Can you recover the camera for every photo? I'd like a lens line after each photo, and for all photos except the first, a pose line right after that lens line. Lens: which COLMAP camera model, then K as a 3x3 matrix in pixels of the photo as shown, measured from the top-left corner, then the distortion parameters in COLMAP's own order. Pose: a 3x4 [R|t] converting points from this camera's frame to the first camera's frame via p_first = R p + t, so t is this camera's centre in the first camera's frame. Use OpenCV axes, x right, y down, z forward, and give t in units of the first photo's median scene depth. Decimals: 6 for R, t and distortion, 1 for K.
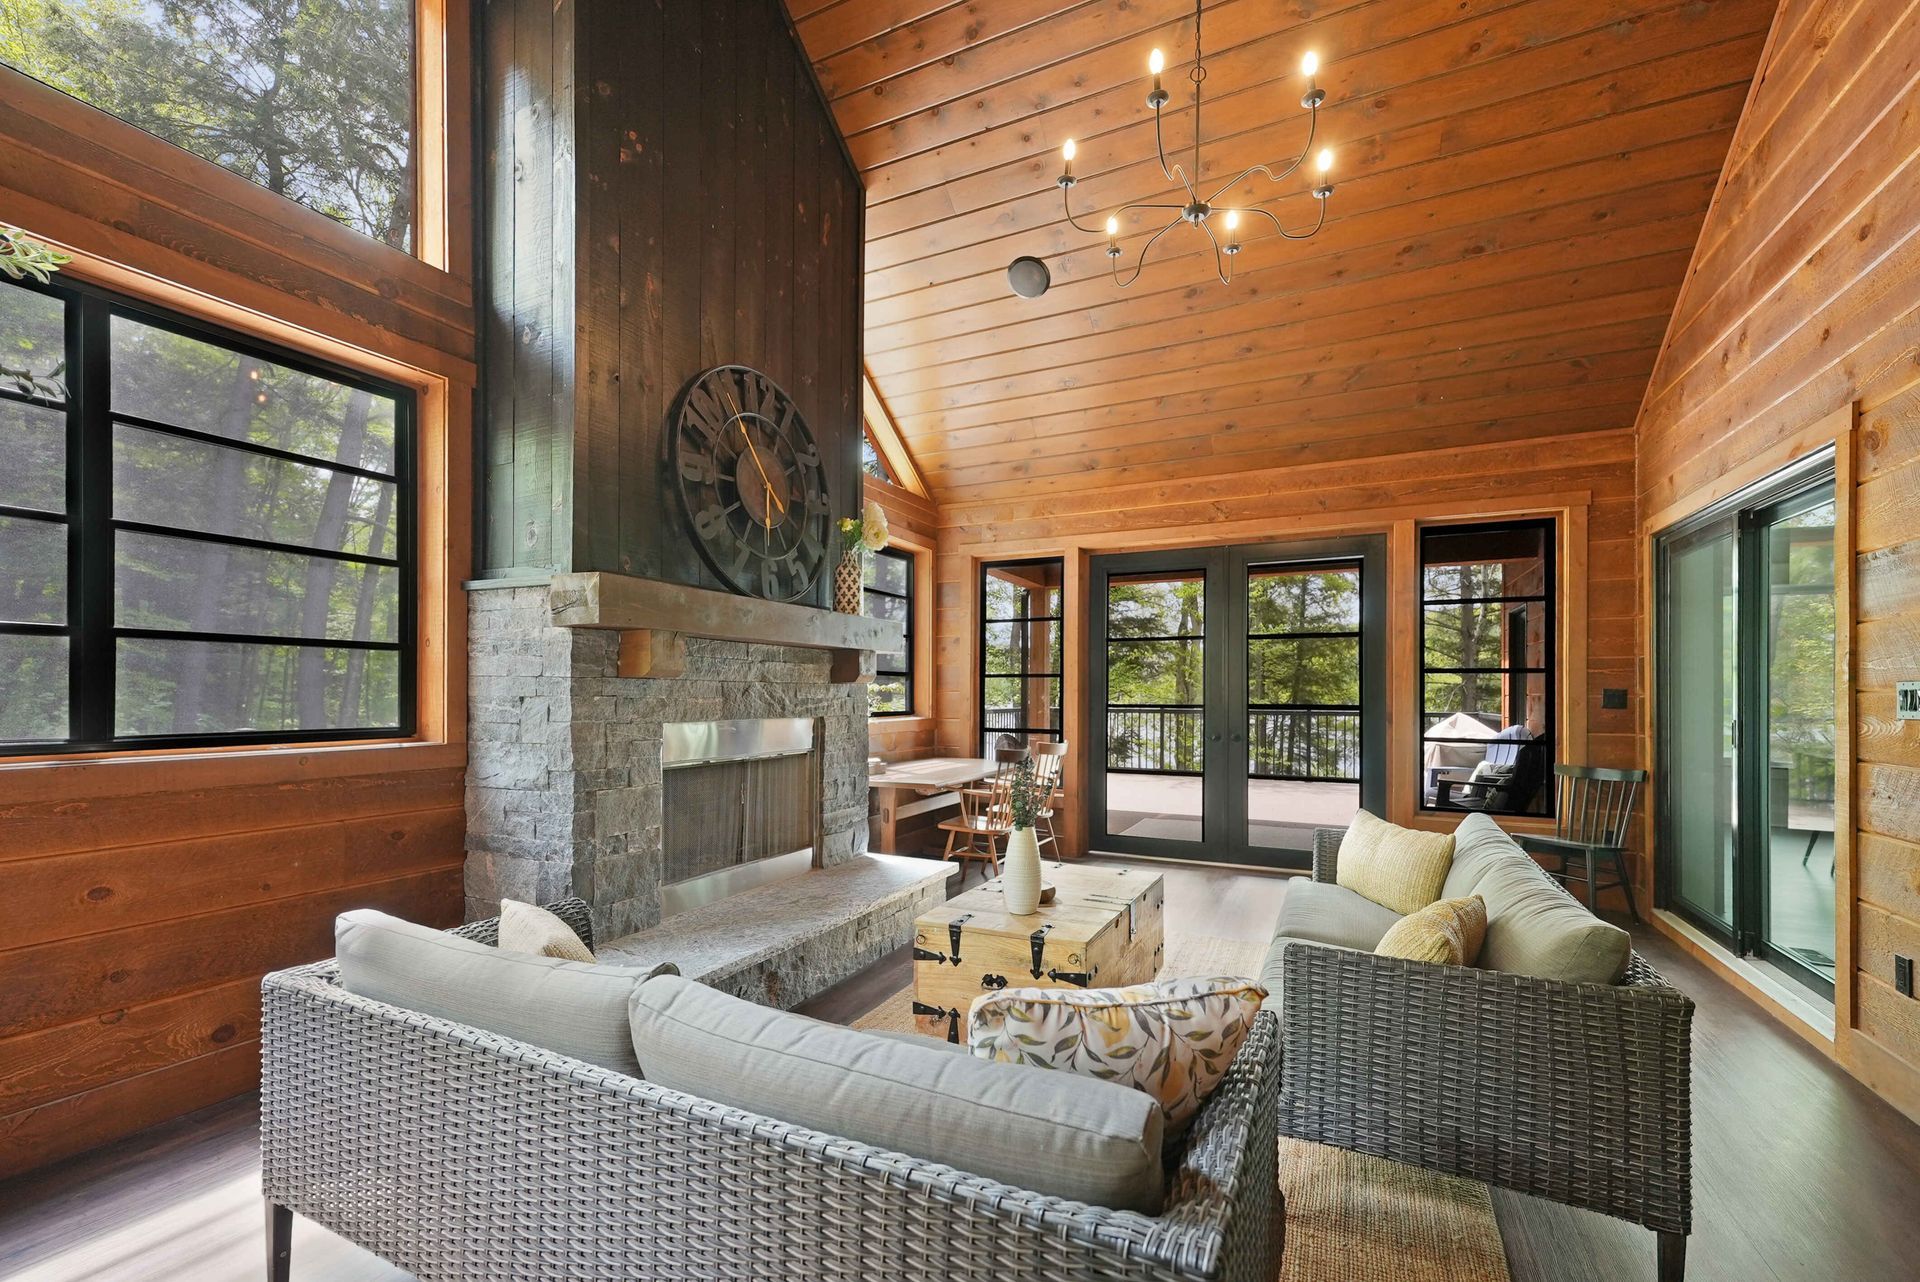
lens RADIAL K [[784.8, 0, 985.4], [0, 784.8, 695.0], [0, 0, 1]] dist [0.001019, 0.000314]
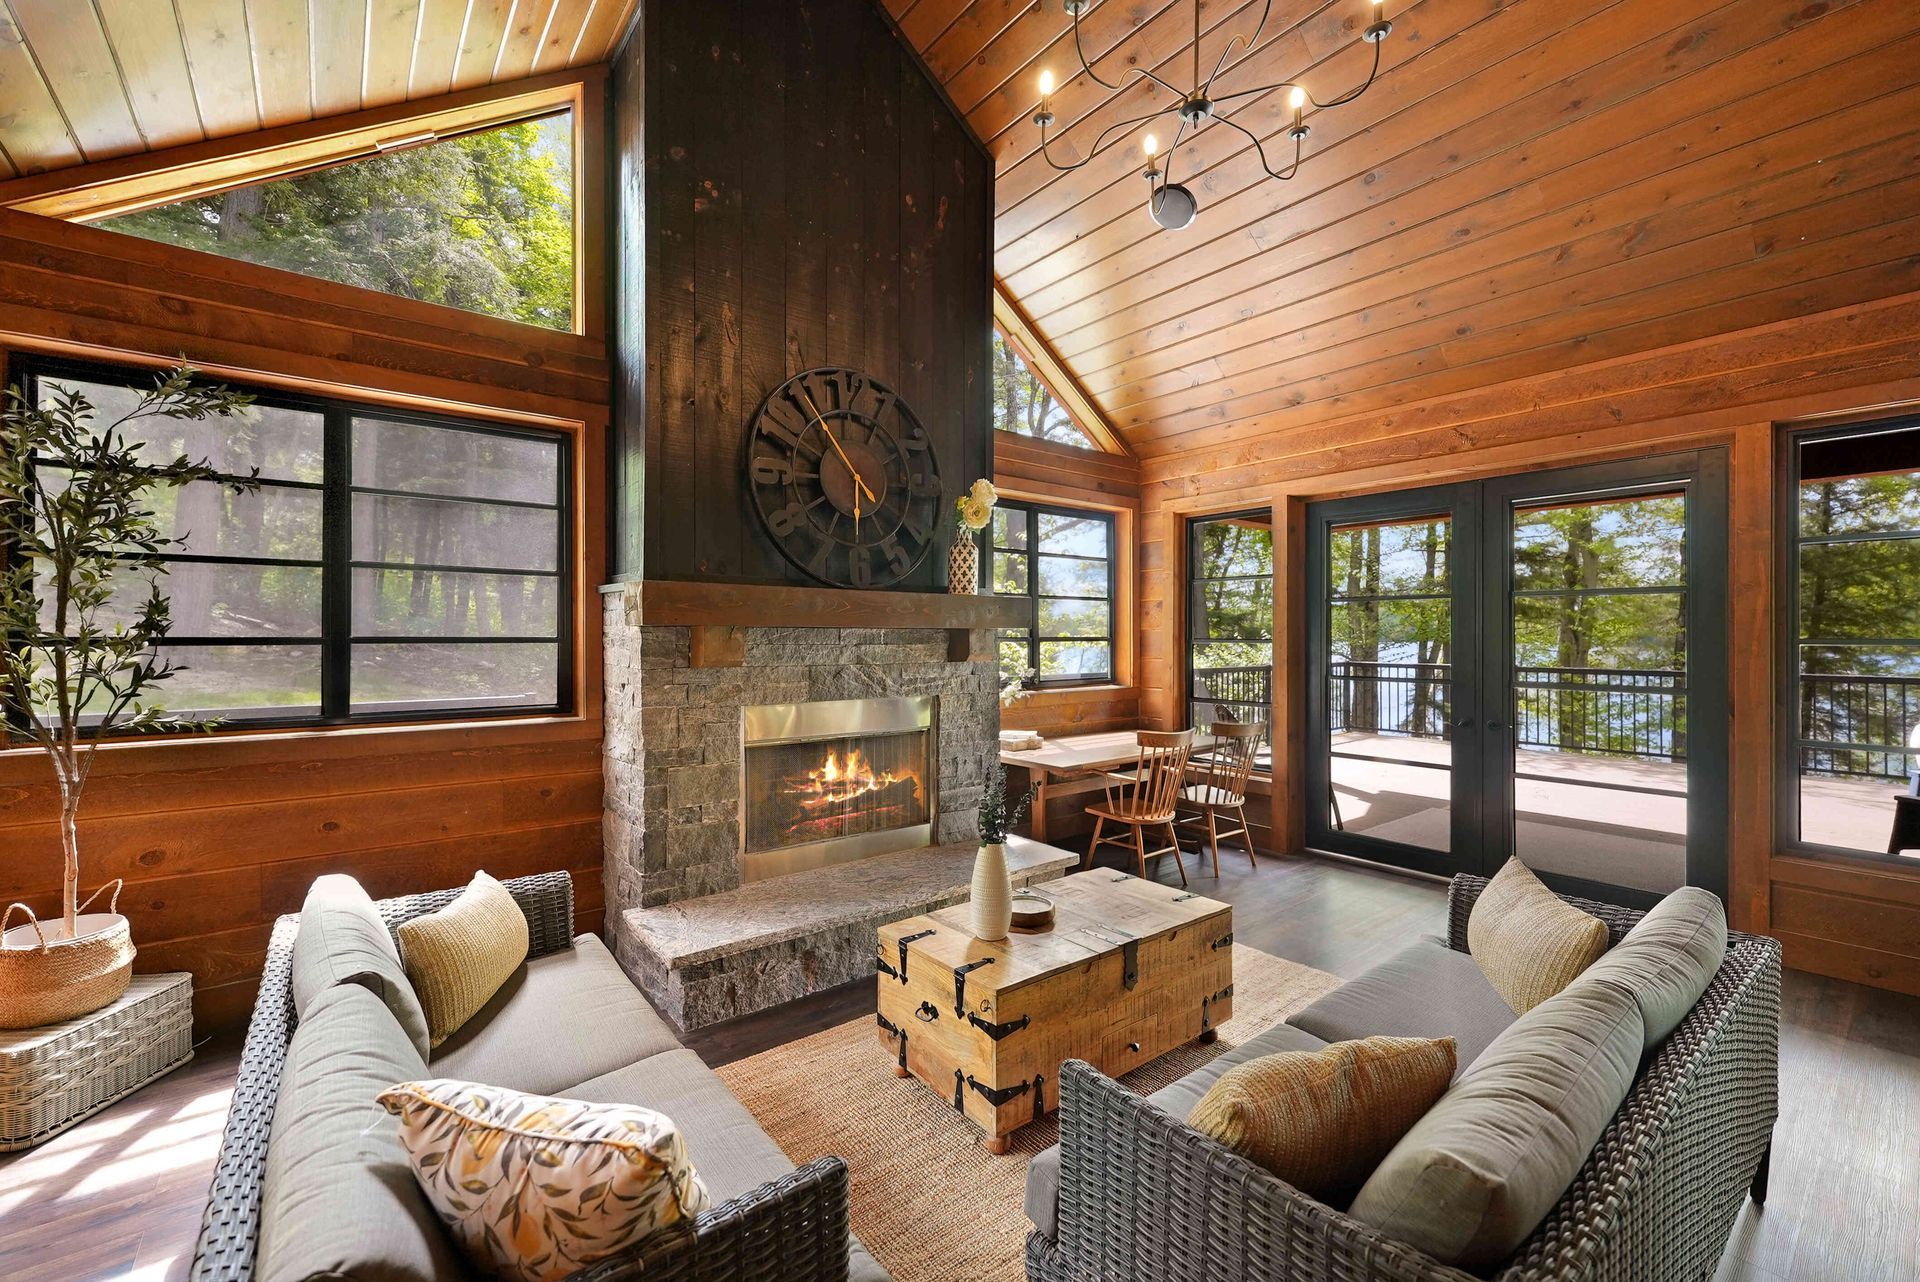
lens RADIAL K [[784.8, 0, 963.5], [0, 784.8, 639.1], [0, 0, 1]] dist [0.001019, 0.000314]
pose [[0.901967, -0.001405, -0.431802, 0.301313], [-0.000161, 0.999994, -0.003590, -0.047516], [0.431804, 0.003307, 0.901961, 0.120475]]
